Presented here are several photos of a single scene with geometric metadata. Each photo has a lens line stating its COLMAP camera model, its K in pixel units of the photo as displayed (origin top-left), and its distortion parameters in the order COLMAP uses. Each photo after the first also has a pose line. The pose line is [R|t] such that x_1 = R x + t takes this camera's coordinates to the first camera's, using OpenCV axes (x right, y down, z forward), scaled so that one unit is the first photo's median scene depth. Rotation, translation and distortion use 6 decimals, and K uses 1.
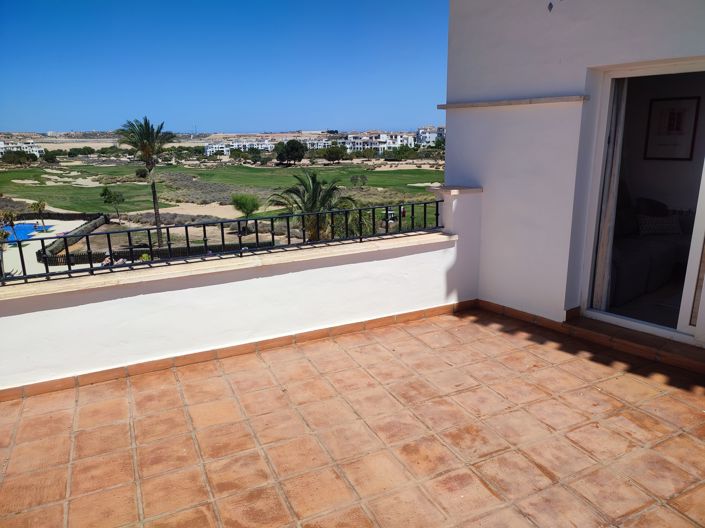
lens RADIAL K [[525.1, 0, 354.3], [0, 525.1, 261.8], [0, 0, 1]] dist [0.025186, -0.004107]
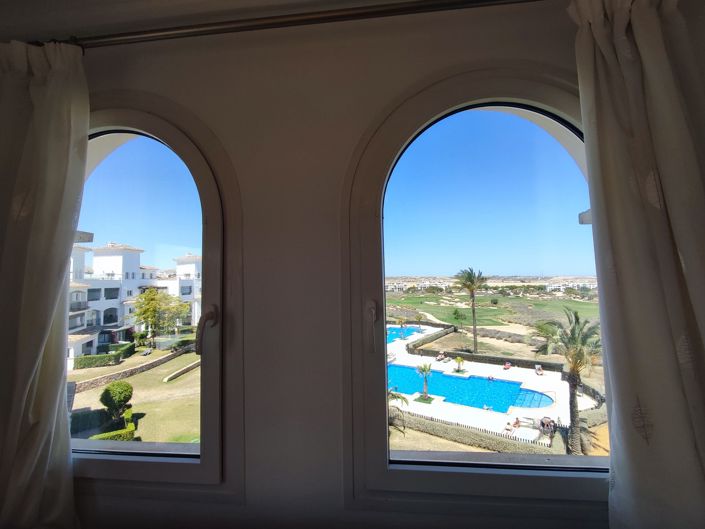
lens RADIAL K [[322.8, 0, 360.8], [0, 322.8, 262.7], [0, 0, 1]] dist [-0.006877, -0.001039]
pose [[0.686608, -0.032409, -0.726305, 0.056073], [-0.171295, 0.963670, -0.204934, -0.025980], [0.706560, 0.265122, 0.656112, 0.099985]]
